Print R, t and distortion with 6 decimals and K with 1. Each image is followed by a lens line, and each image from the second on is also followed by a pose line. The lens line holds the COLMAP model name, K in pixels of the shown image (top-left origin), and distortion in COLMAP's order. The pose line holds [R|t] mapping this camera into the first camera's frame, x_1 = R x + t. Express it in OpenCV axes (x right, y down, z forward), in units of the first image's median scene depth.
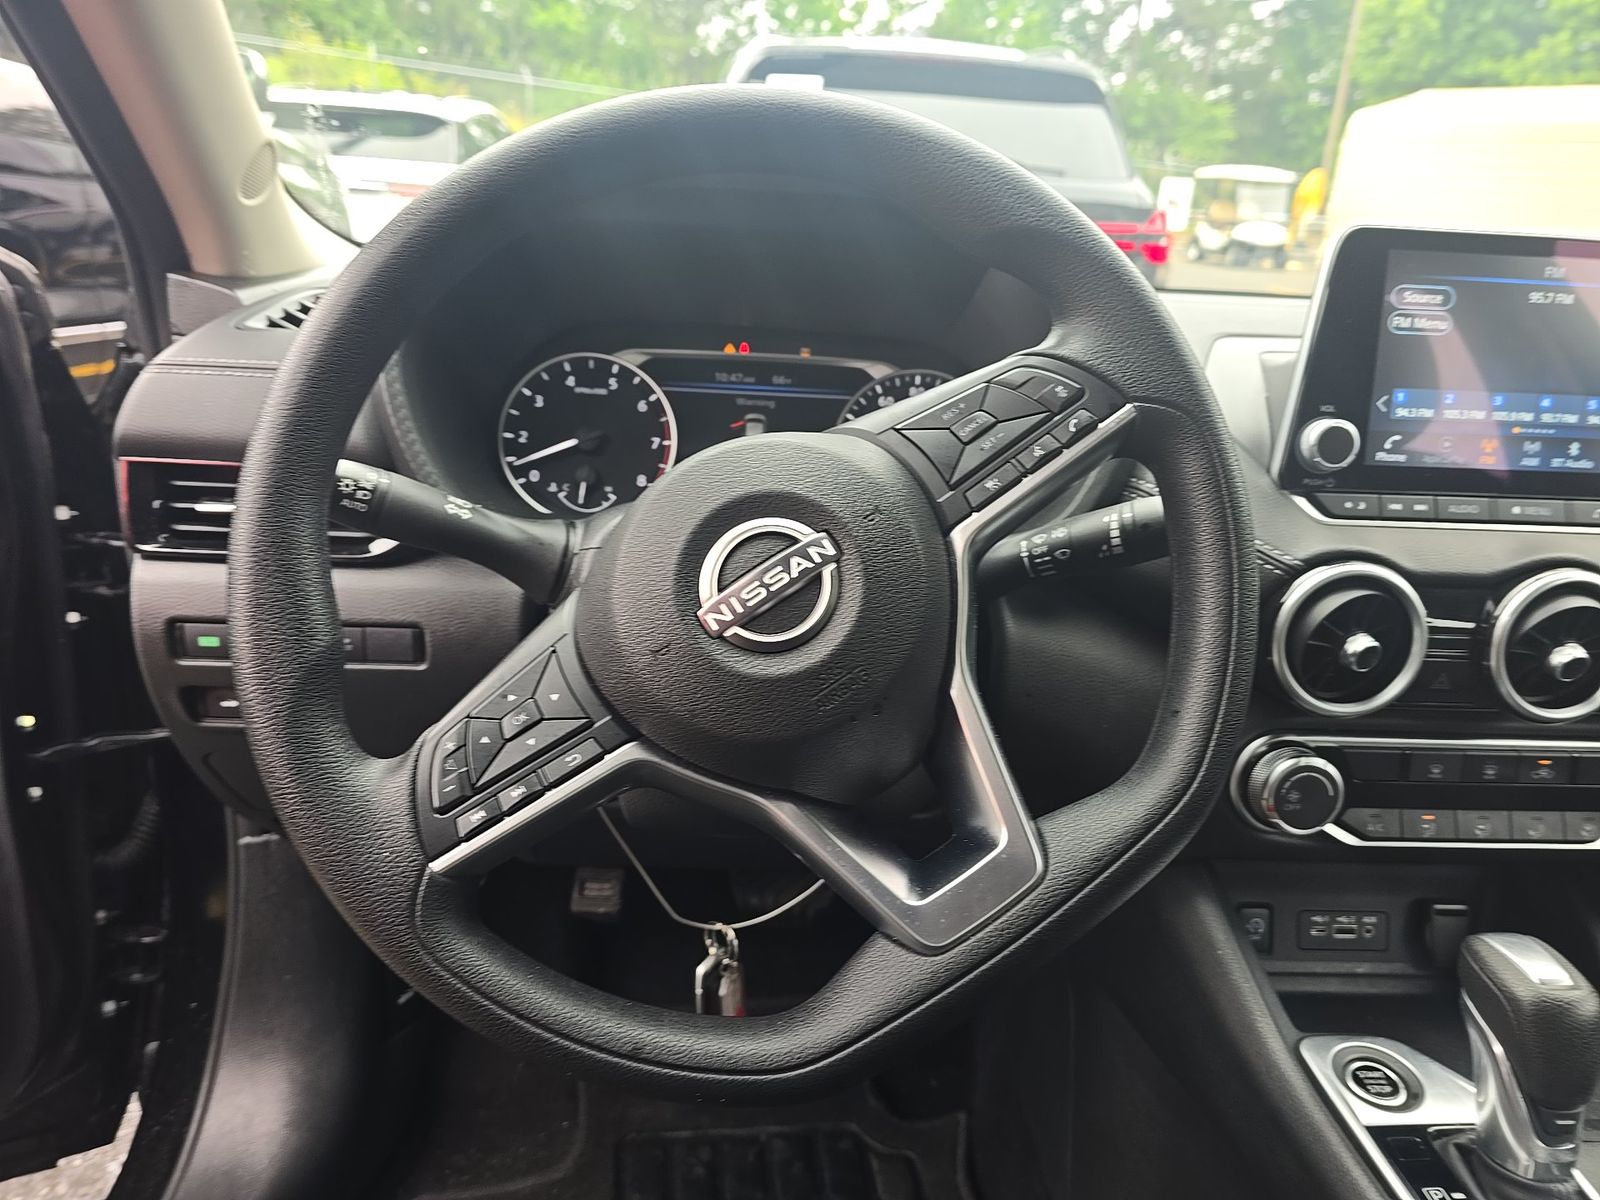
lens RADIAL K [[1116.9, 0, 800.0], [0, 1116.9, 600.0], [0, 0, 1]] dist [0.001109, -0.005994]
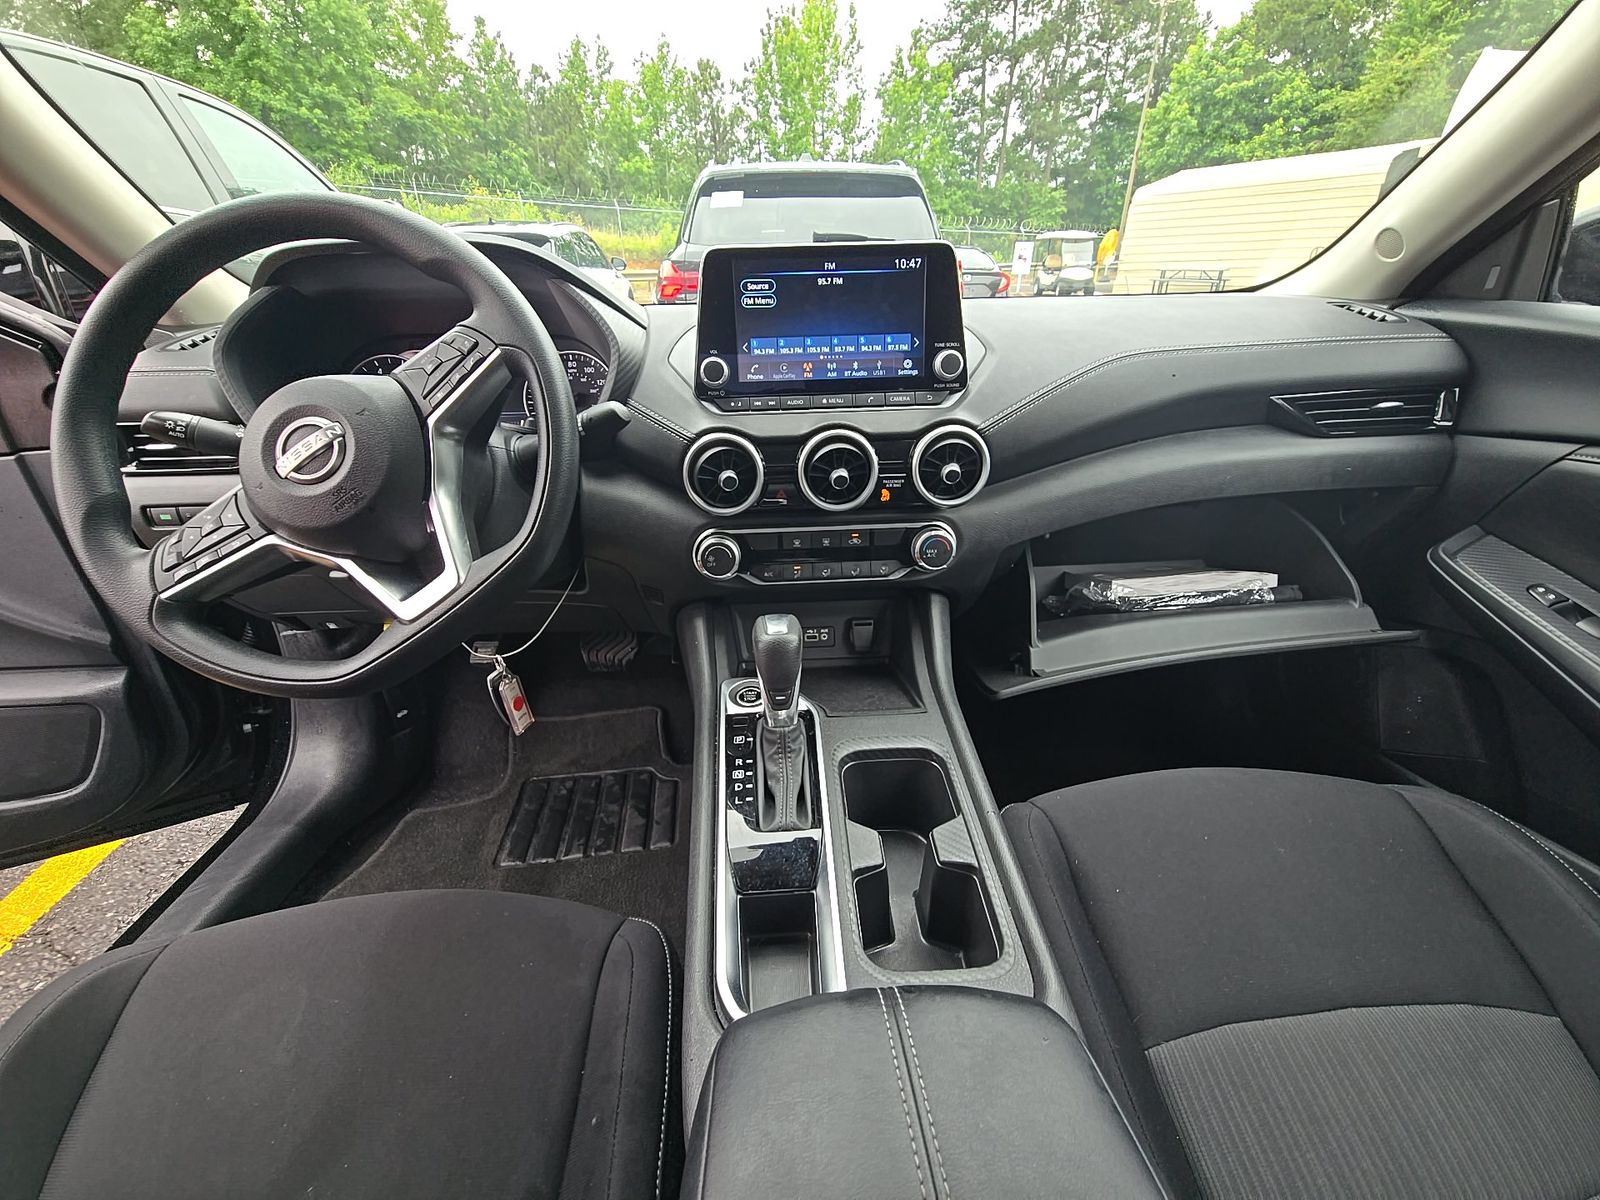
lens RADIAL K [[654.4, 0, 800.0], [0, 654.4, 600.0], [0, 0, 1]] dist [0.007938, -0.000031]
pose [[0.997659, -0.062519, -0.027704, 0.619967], [0.065328, 0.991109, 0.115909, 0.123691], [0.020211, -0.117447, 0.992873, -0.143132]]
